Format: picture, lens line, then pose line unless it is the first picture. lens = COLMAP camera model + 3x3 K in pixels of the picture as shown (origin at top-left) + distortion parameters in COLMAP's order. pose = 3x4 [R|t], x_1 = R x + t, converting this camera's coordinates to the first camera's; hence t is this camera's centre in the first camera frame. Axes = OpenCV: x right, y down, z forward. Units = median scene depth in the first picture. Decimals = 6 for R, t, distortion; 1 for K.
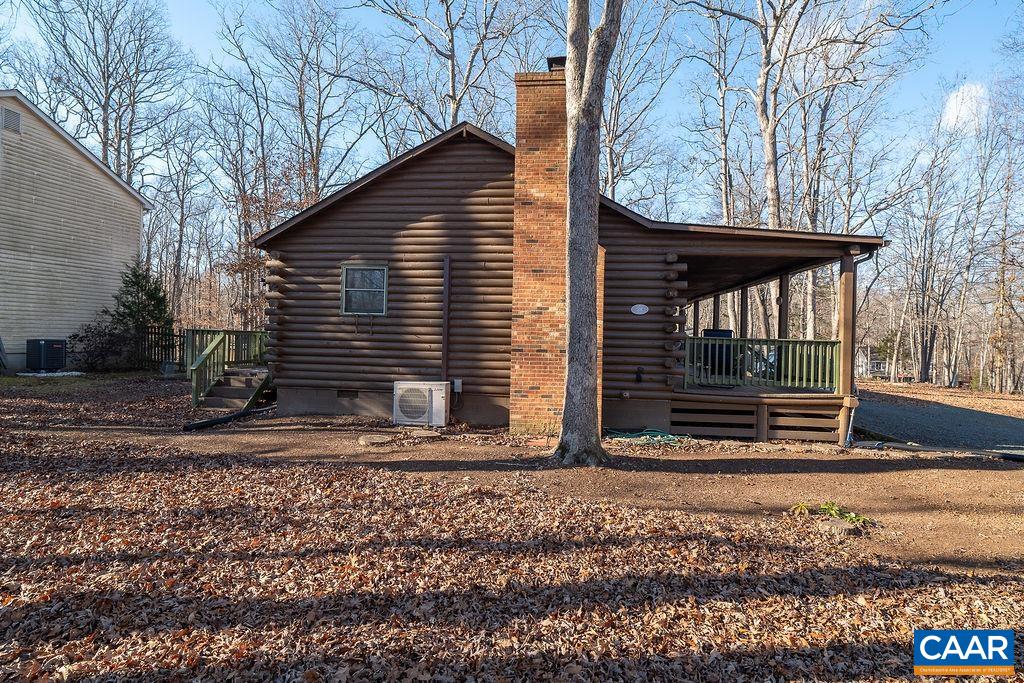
lens RADIAL K [[547.1, 0, 517.1], [0, 547.1, 340.6], [0, 0, 1]] dist [0.004631, 0.000411]
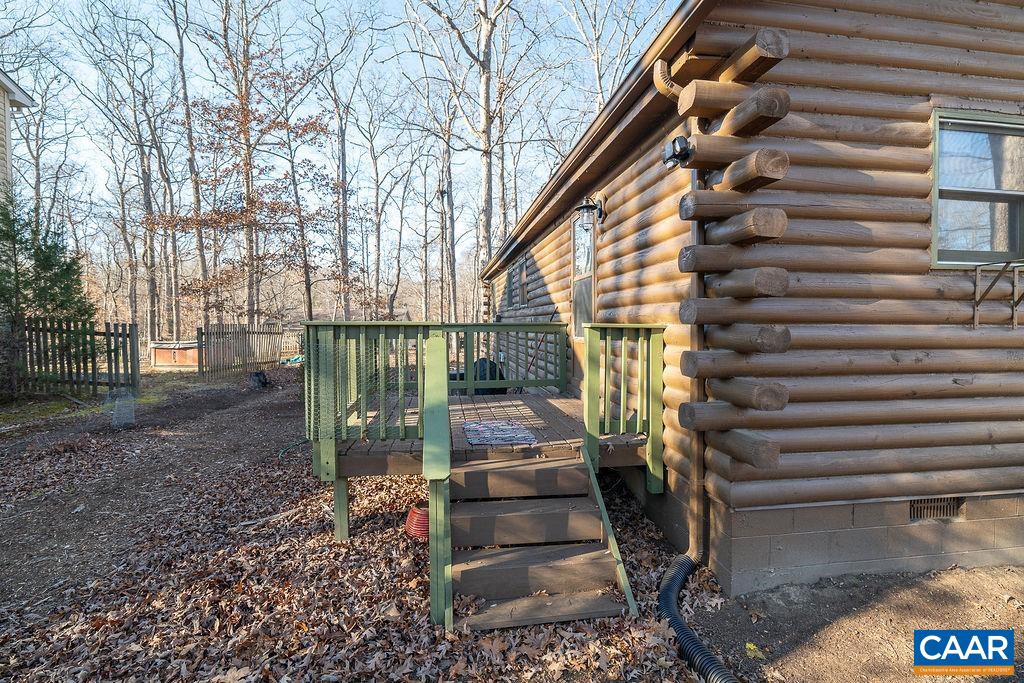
lens RADIAL K [[458.1, 0, 510.0], [0, 458.1, 339.6], [0, 0, 1]] dist [-0.007294, 0.002018]
pose [[0.962753, -0.036633, 0.267891, -0.625610], [0.026073, 0.998740, 0.042872, -0.023178], [-0.269124, -0.034290, 0.962495, 0.798437]]
